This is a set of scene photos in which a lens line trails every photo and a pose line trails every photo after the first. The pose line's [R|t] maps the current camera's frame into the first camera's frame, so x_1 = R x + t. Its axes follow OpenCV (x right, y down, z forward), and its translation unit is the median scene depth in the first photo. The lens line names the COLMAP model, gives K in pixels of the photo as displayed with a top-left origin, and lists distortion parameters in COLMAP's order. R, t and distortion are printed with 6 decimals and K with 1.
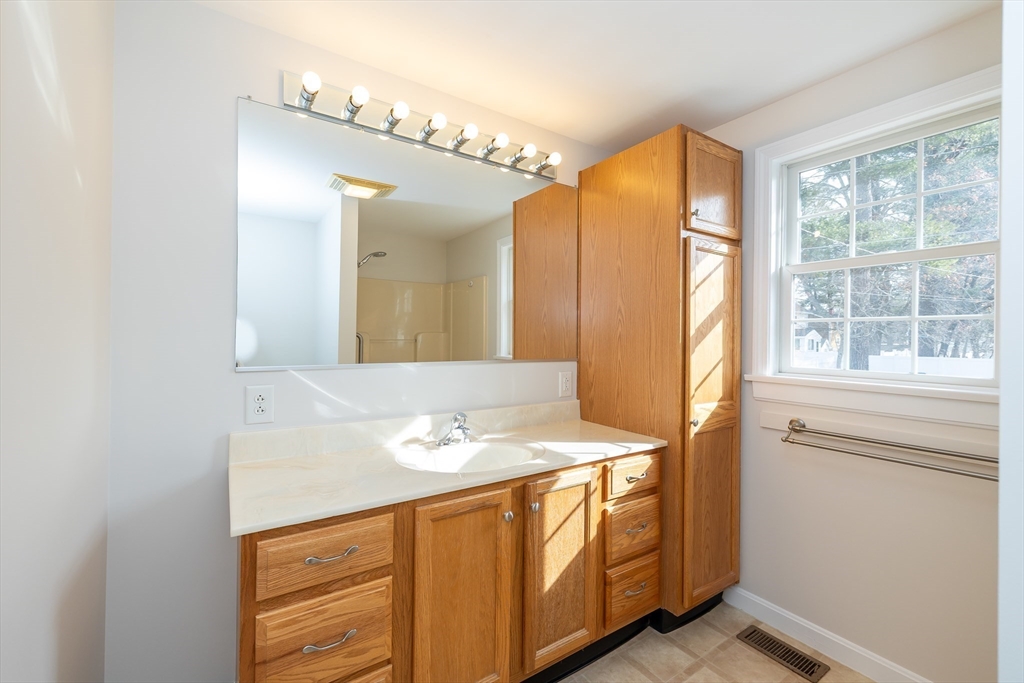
lens RADIAL K [[431.1, 0, 509.9], [0, 431.1, 343.0], [0, 0, 1]] dist [-0.000131, 0.000036]
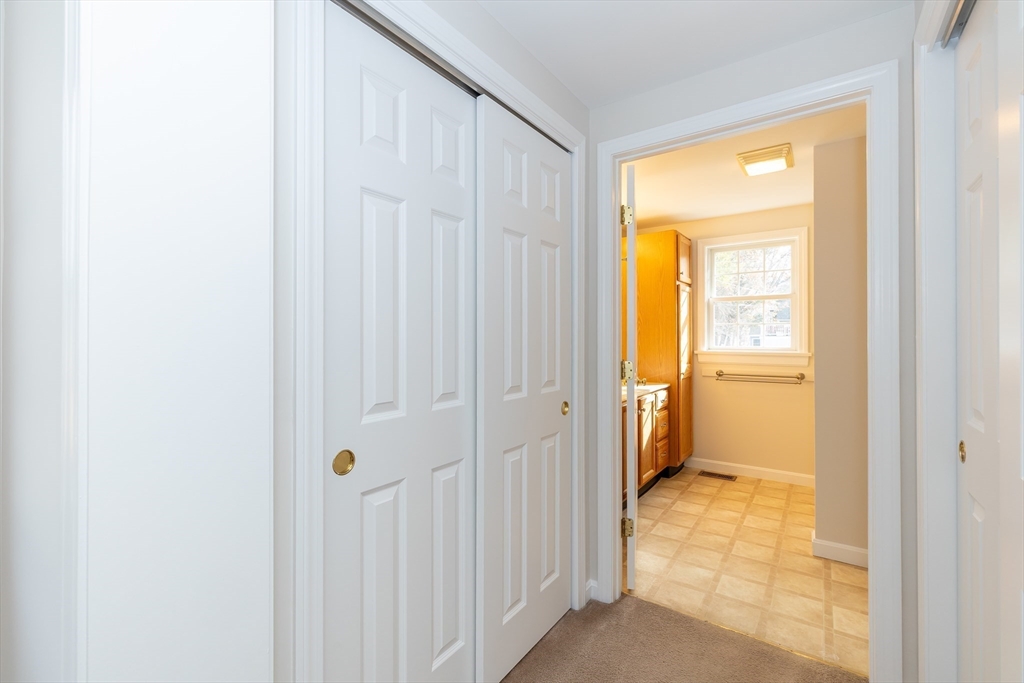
lens RADIAL K [[431.1, 0, 509.9], [0, 431.1, 343.0], [0, 0, 1]] dist [-0.000131, 0.000036]
pose [[0.940717, -0.016415, 0.338795, -1.031058], [0.015666, 0.999865, 0.004944, 0.013086], [-0.338830, 0.000656, 0.940847, -0.658799]]
